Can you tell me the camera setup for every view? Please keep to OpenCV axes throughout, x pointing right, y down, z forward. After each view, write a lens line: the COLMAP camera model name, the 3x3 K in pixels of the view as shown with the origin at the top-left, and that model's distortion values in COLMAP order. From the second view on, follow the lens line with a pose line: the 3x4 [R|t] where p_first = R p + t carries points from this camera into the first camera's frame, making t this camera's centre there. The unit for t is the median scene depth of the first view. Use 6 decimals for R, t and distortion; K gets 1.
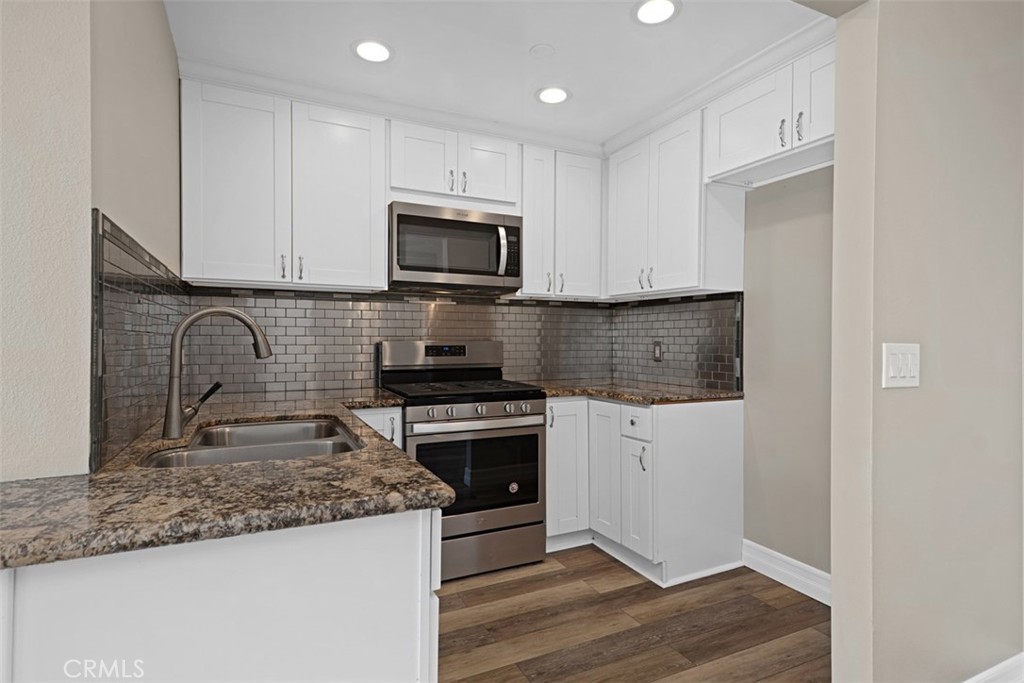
lens RADIAL K [[524.9, 0, 509.8], [0, 524.9, 341.9], [0, 0, 1]] dist [0.027676, 0.000361]
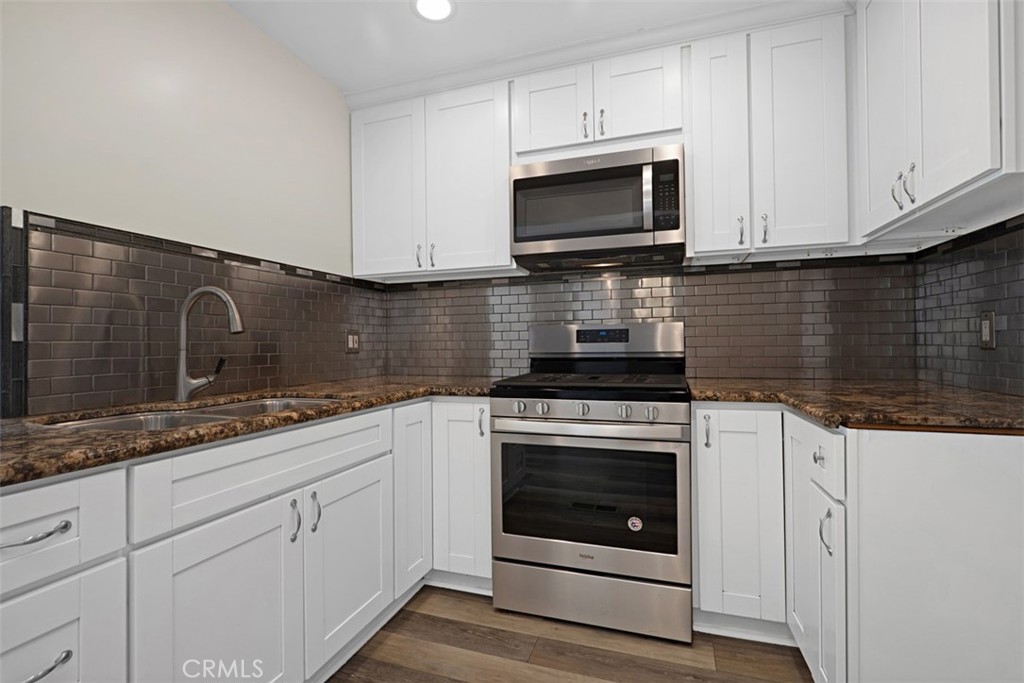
lens RADIAL K [[466.0, 0, 510.3], [0, 466.0, 344.2], [0, 0, 1]] dist [-0.007315, -0.000128]
pose [[0.710219, -0.010250, -0.703907, 0.308784], [0.009784, 0.999941, -0.004690, 0.034025], [0.703913, -0.003556, 0.710277, 0.407419]]
